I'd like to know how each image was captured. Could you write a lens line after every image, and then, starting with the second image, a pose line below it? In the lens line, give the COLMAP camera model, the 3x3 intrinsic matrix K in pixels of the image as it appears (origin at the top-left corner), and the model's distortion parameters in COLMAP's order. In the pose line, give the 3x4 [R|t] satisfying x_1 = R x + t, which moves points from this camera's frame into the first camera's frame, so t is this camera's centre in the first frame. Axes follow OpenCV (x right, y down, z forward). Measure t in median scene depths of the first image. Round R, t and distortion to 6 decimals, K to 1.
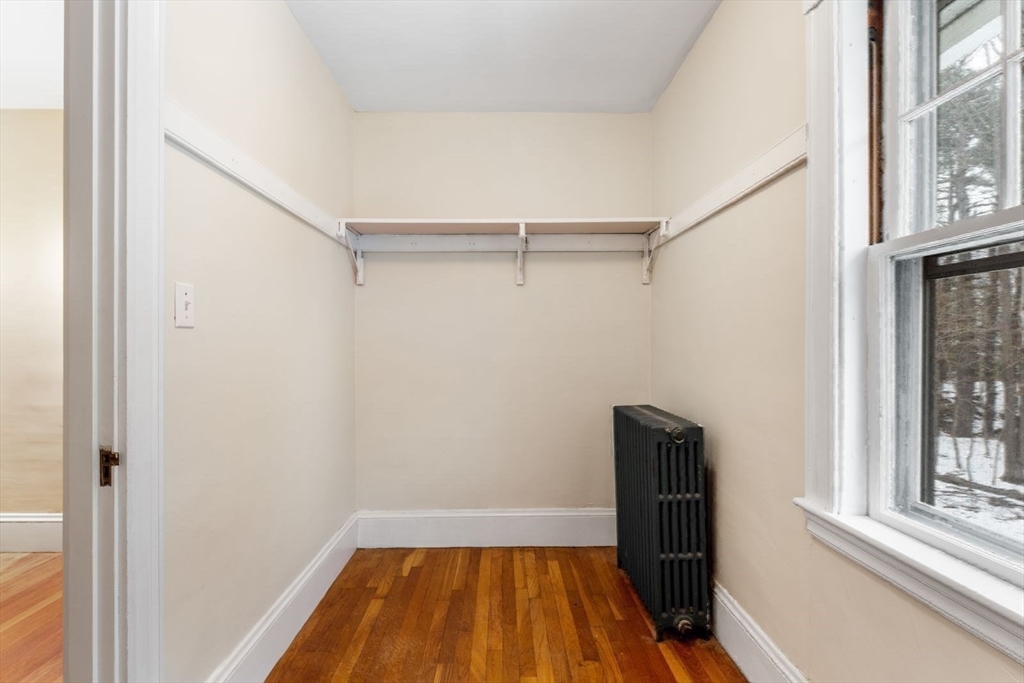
lens RADIAL K [[476.4, 0, 508.9], [0, 476.4, 337.3], [0, 0, 1]] dist [-0.001529, -0.000440]
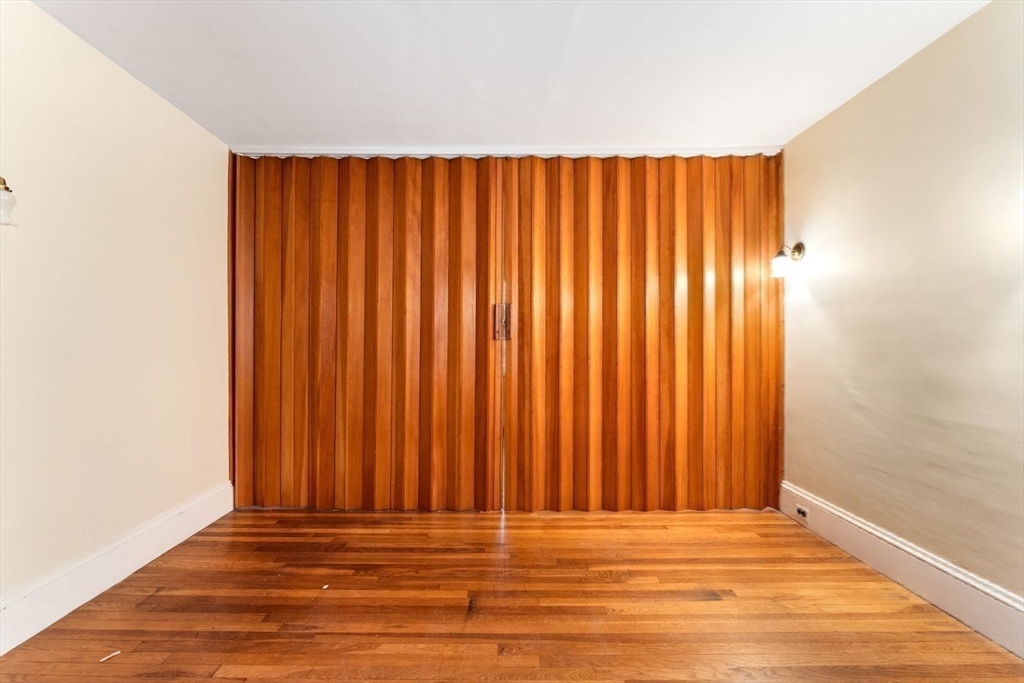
lens RADIAL K [[436.3, 0, 507.3], [0, 436.3, 338.6], [0, 0, 1]] dist [-0.001206, -0.000232]
pose [[0.010956, 0.005959, -0.999922, -0.302960], [0.003843, 0.999975, 0.006002, 0.008468], [0.999933, -0.003908, 0.010933, 0.304387]]
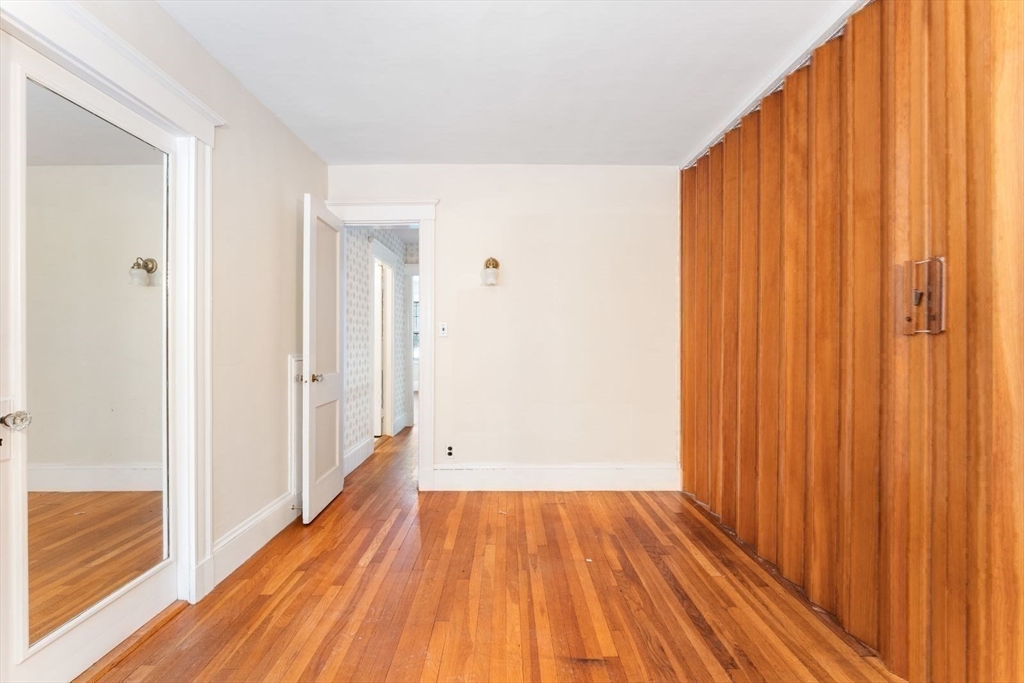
lens RADIAL K [[436.3, 0, 502.8], [0, 436.3, 338.6], [0, 0, 1]] dist [-0.001206, -0.000232]
pose [[-0.999860, 0.010353, 0.013175, -0.942582], [0.010268, 0.999926, -0.006472, 0.021177], [-0.013241, -0.006336, -0.999892, 0.865840]]
